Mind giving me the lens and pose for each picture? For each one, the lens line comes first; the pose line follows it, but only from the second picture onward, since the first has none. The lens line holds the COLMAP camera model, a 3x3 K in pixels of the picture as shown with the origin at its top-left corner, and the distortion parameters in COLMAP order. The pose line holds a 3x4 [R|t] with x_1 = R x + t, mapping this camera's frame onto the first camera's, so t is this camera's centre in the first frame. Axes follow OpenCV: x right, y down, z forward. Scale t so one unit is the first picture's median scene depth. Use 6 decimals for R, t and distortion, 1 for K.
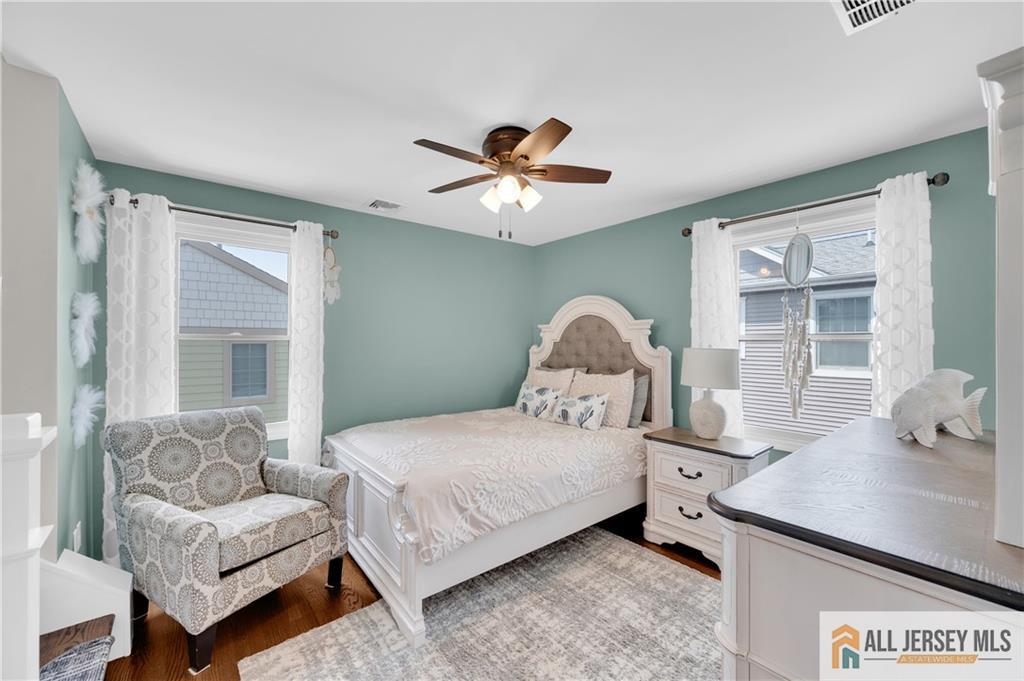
lens RADIAL K [[401.9, 0, 512.5], [0, 401.9, 338.2], [0, 0, 1]] dist [0.001659, 0.000026]
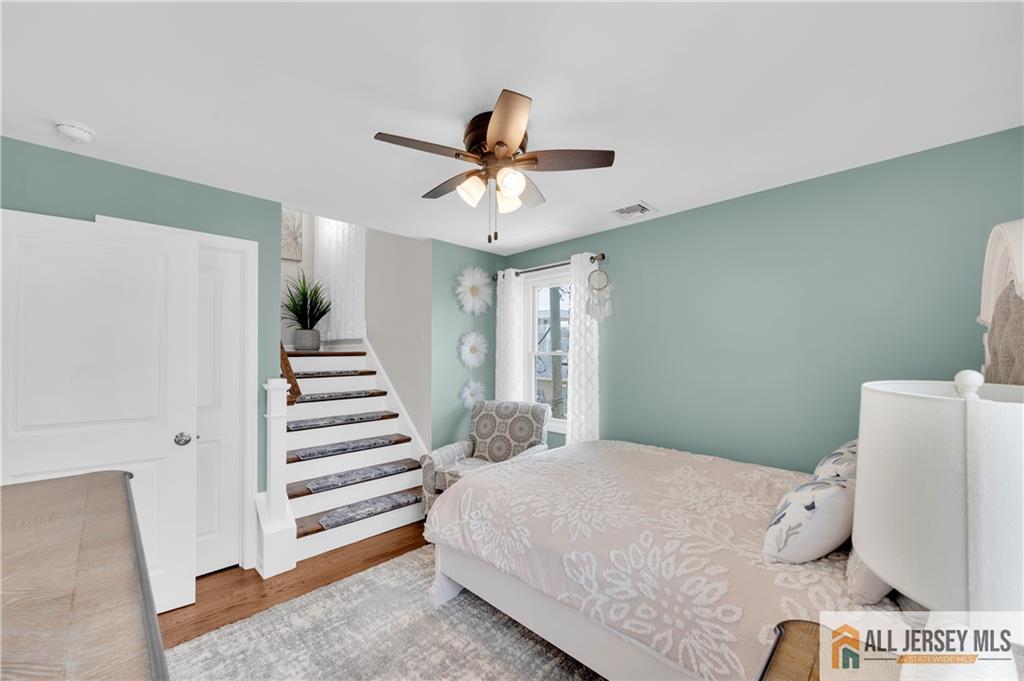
lens RADIAL K [[401.9, 0, 512.0], [0, 401.9, 351.3], [0, 0, 1]] dist [0.001659, 0.000026]
pose [[0.113316, -0.012410, -0.993481, 0.766783], [0.004801, 0.999917, -0.011942, 0.006833], [0.993547, -0.003416, 0.113366, 0.829171]]
